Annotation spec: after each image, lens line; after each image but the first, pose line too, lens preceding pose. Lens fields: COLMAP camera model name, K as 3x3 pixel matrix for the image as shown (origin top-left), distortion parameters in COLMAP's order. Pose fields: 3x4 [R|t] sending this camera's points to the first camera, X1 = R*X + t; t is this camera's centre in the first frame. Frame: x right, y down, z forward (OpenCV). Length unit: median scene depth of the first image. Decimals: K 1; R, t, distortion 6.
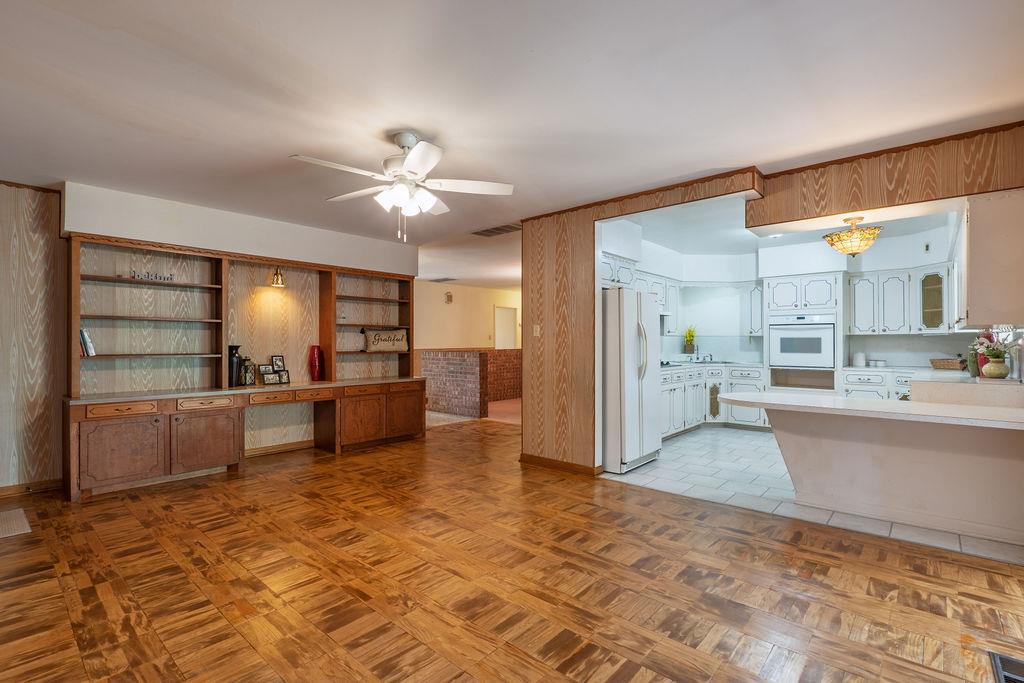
lens RADIAL K [[473.4, 0, 512.7], [0, 473.4, 339.1], [0, 0, 1]] dist [-0.008199, 0.000233]
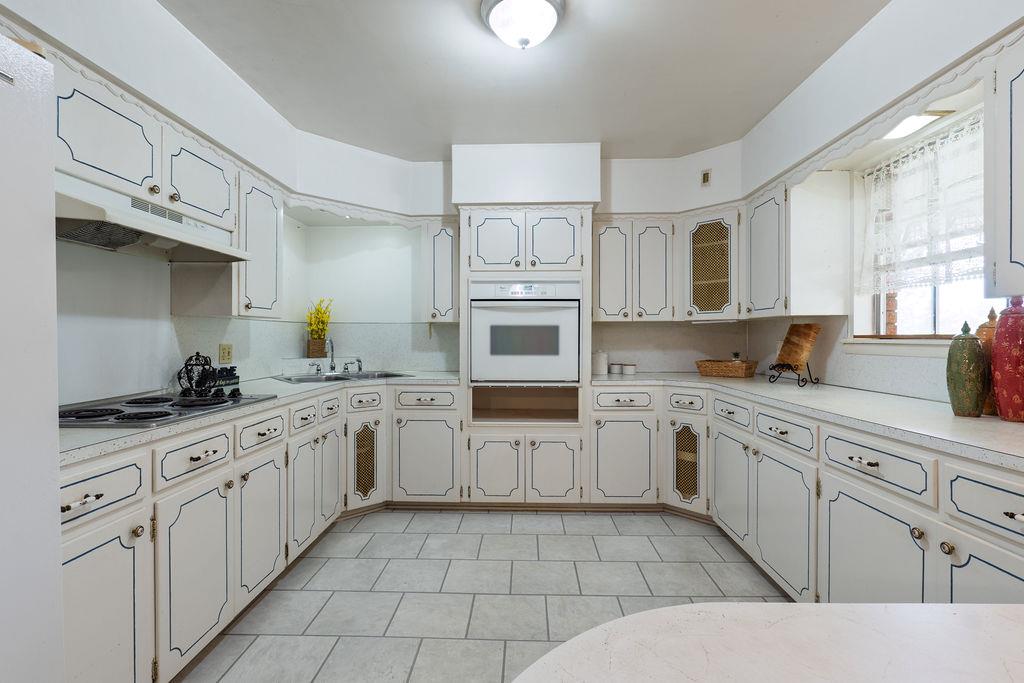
lens RADIAL K [[473.4, 0, 512.7], [0, 473.4, 339.1], [0, 0, 1]] dist [-0.008199, 0.000233]
pose [[0.767894, -0.002847, 0.640571, 0.310951], [-0.003505, 0.999956, 0.008646, 0.008759], [-0.640568, -0.008885, 0.767850, 0.711930]]
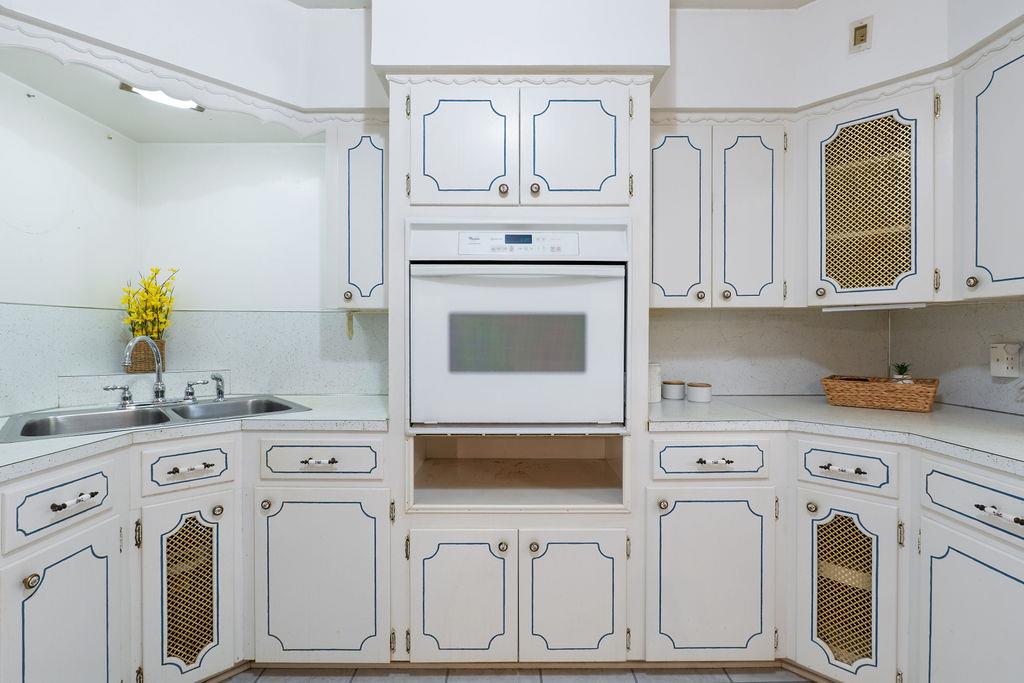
lens RADIAL K [[473.4, 0, 512.7], [0, 473.4, 339.1], [0, 0, 1]] dist [-0.008199, 0.000233]
pose [[0.746114, -0.006362, 0.665788, 0.507478], [-0.004331, 0.999887, 0.014407, 0.008769], [-0.665804, -0.013633, 0.746002, 0.944504]]
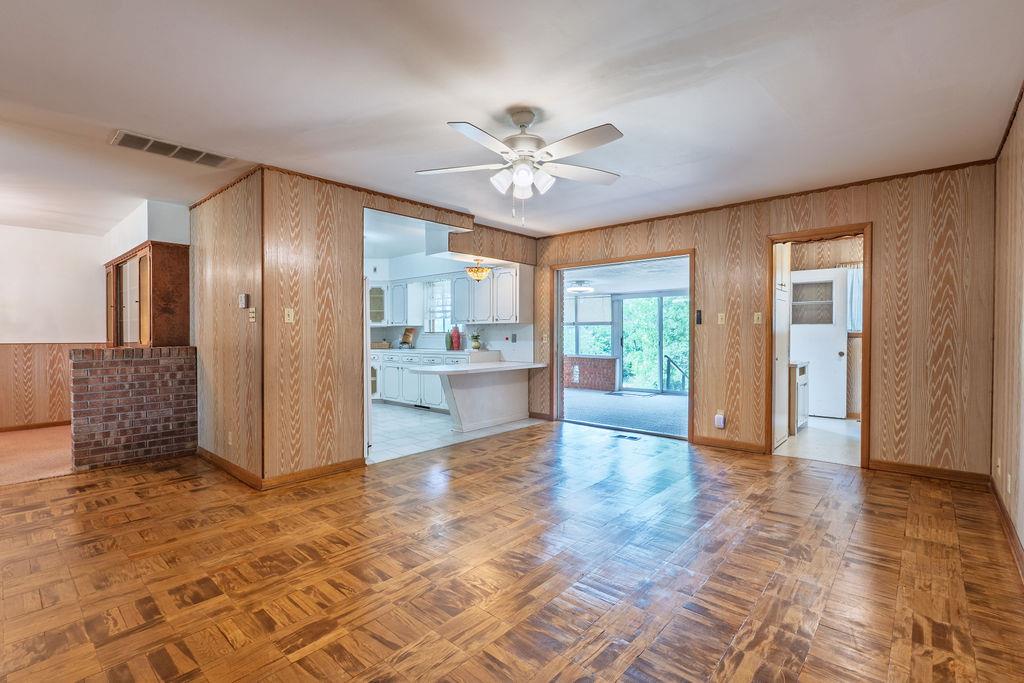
lens RADIAL K [[465.2, 0, 512.0], [0, 465.2, 341.5], [0, 0, 1]] dist [-0.002439, -0.000165]
pose [[0.006025, -0.019071, 0.999800, -0.650843], [-0.004943, 0.999805, 0.019101, 0.007818], [-0.999970, -0.005057, 0.005929, 0.560385]]
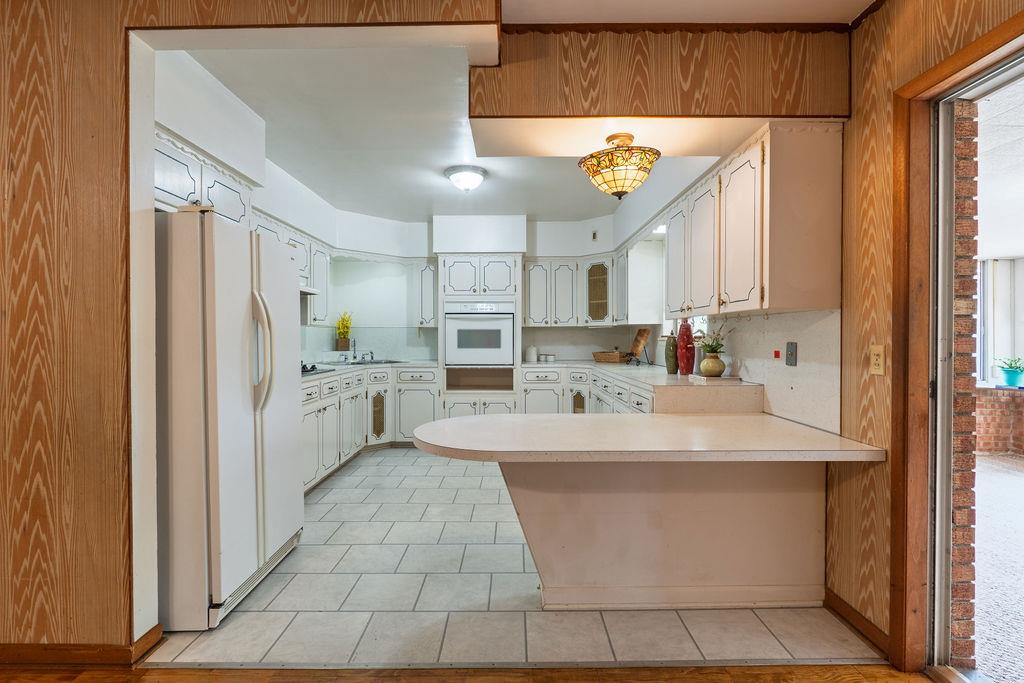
lens RADIAL K [[473.4, 0, 512.7], [0, 473.4, 339.1], [0, 0, 1]] dist [-0.008199, 0.000233]
pose [[0.751001, -0.005453, 0.660279, 0.126010], [-0.002922, 0.999929, 0.011582, 0.004519], [-0.660295, -0.010628, 0.750931, 0.398596]]
